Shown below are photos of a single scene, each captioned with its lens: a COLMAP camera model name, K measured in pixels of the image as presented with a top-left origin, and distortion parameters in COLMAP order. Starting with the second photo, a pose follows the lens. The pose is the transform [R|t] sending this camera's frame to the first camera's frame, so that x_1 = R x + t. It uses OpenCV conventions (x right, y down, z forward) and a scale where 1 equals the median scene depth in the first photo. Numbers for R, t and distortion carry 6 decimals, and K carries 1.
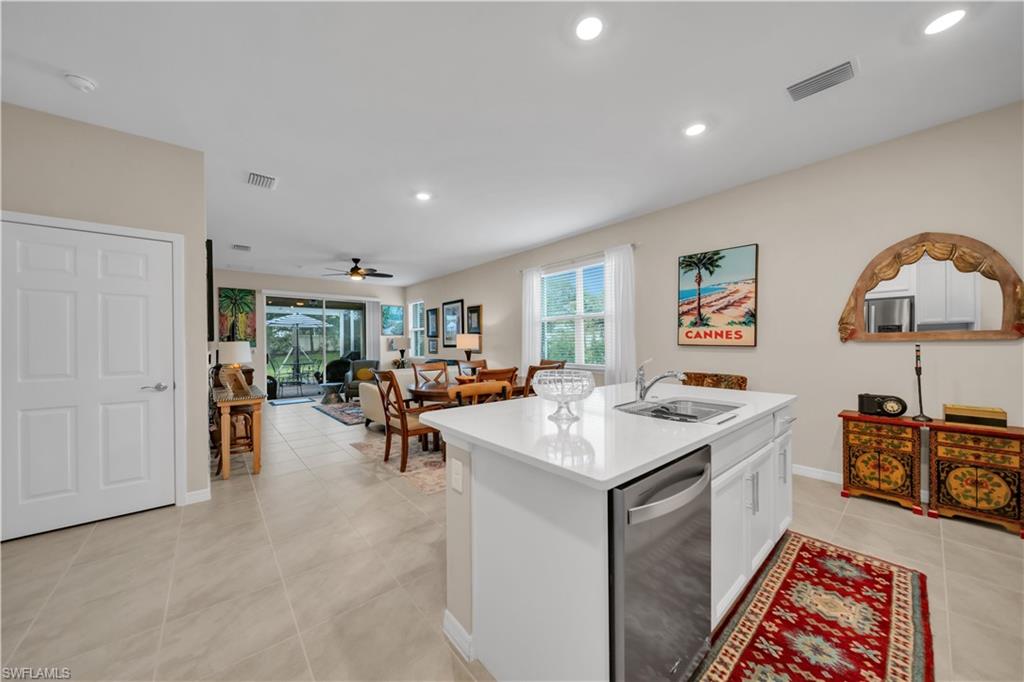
lens RADIAL K [[353.6, 0, 512.4], [0, 353.6, 343.1], [0, 0, 1]] dist [0.000413, -0.000871]
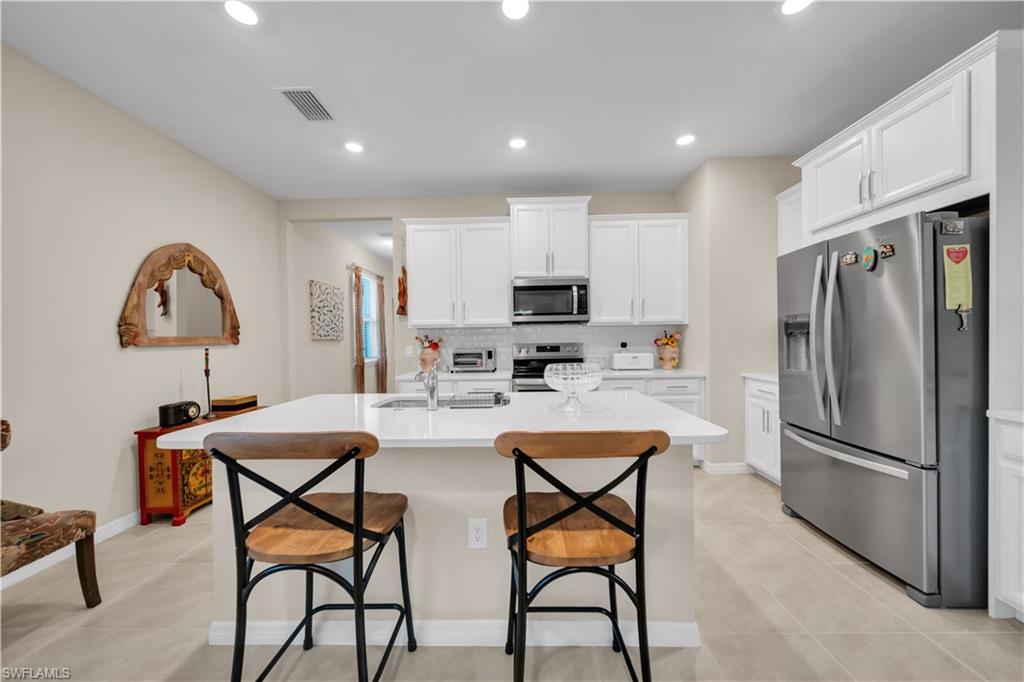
lens RADIAL K [[353.6, 0, 514.0], [0, 353.6, 342.3], [0, 0, 1]] dist [0.000413, -0.000871]
pose [[-0.748951, 0.016444, 0.662421, -0.172898], [0.024508, 0.999695, 0.002893, 0.003437], [-0.662172, 0.018402, -0.749126, 0.746267]]
